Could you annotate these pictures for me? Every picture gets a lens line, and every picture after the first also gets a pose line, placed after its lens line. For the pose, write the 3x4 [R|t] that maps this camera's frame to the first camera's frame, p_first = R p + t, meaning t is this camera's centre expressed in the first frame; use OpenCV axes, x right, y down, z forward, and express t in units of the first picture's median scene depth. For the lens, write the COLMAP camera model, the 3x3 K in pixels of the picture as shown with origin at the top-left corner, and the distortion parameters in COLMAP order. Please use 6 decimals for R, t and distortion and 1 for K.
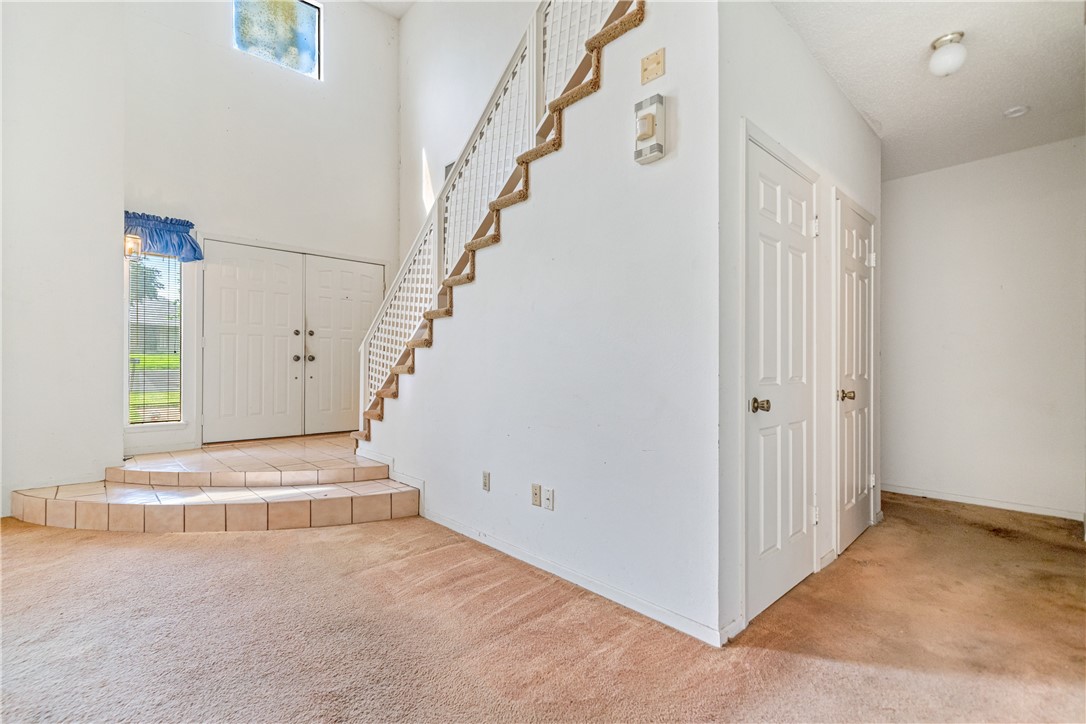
lens RADIAL K [[494.5, 0, 545.1], [0, 494.5, 367.4], [0, 0, 1]] dist [-0.000475, 0.000594]
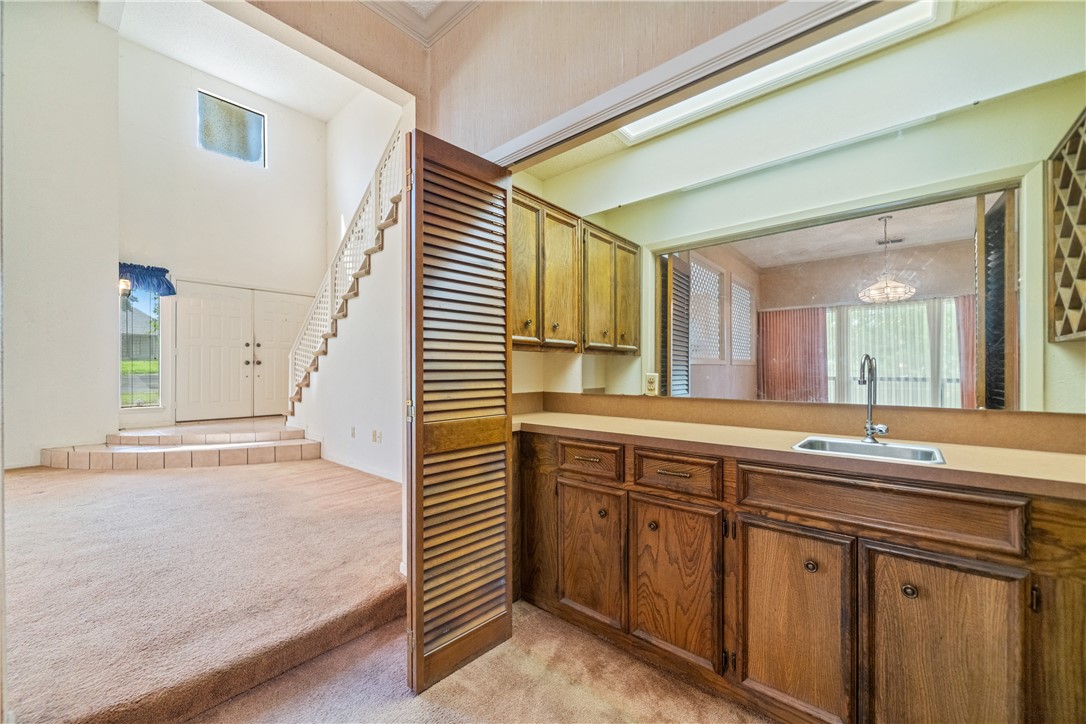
lens RADIAL K [[423.0, 0, 543.2], [0, 423.0, 371.8], [0, 0, 1]] dist [-0.000501, 0.000081]
pose [[0.993882, -0.004020, 0.110370, 0.310255], [0.004003, 0.999992, 0.000372, 0.015519], [-0.110371, 0.000072, 0.993891, -0.451869]]
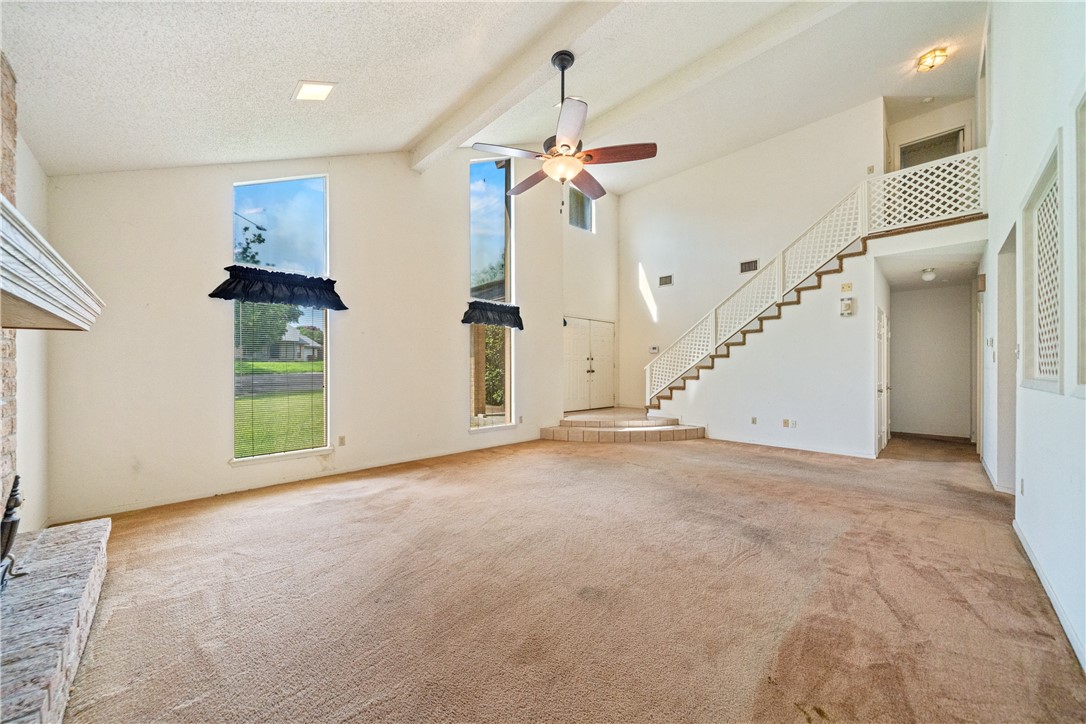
lens RADIAL K [[387.2, 0, 543.7], [0, 387.2, 373.4], [0, 0, 1]] dist [-0.000192, -0.000085]
pose [[0.999704, -0.005028, 0.023802, -1.051300], [0.004757, 0.999923, 0.011425, -0.043529], [-0.023858, -0.011308, 0.999651, -0.866353]]
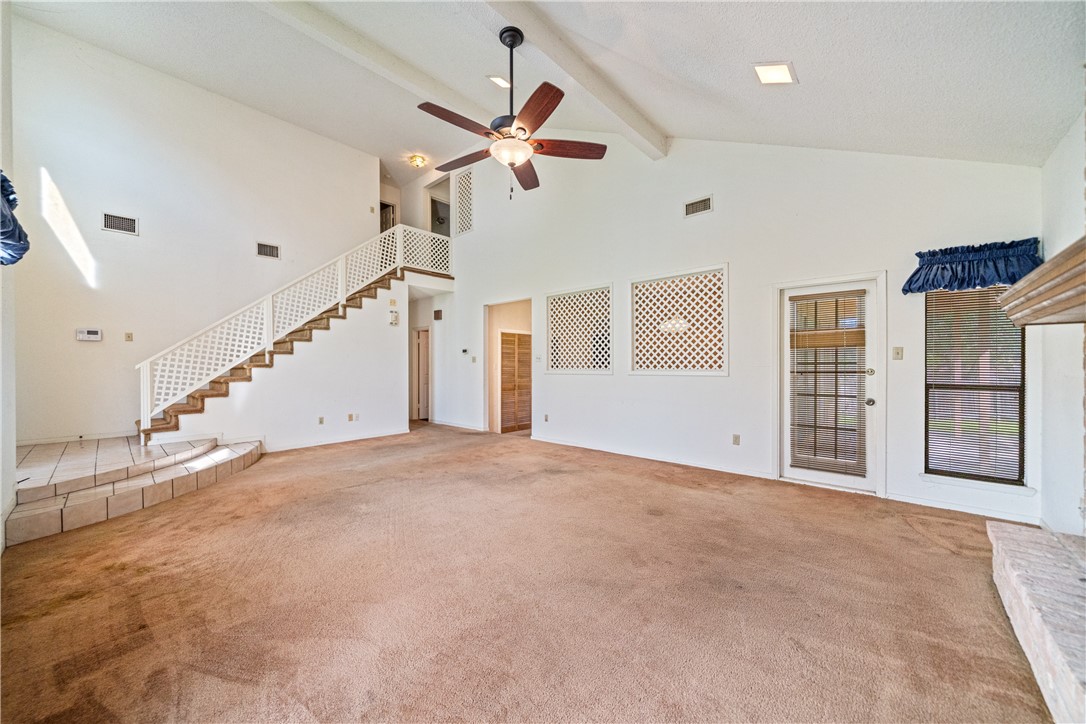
lens RADIAL K [[398.8, 0, 542.3], [0, 398.8, 364.6], [0, 0, 1]] dist [-0.002082, -0.000297]
pose [[-0.082272, -0.000643, 0.996610, -1.830835], [0.005961, 0.999982, 0.001137, -0.046270], [-0.996592, 0.006035, -0.082267, 0.012599]]
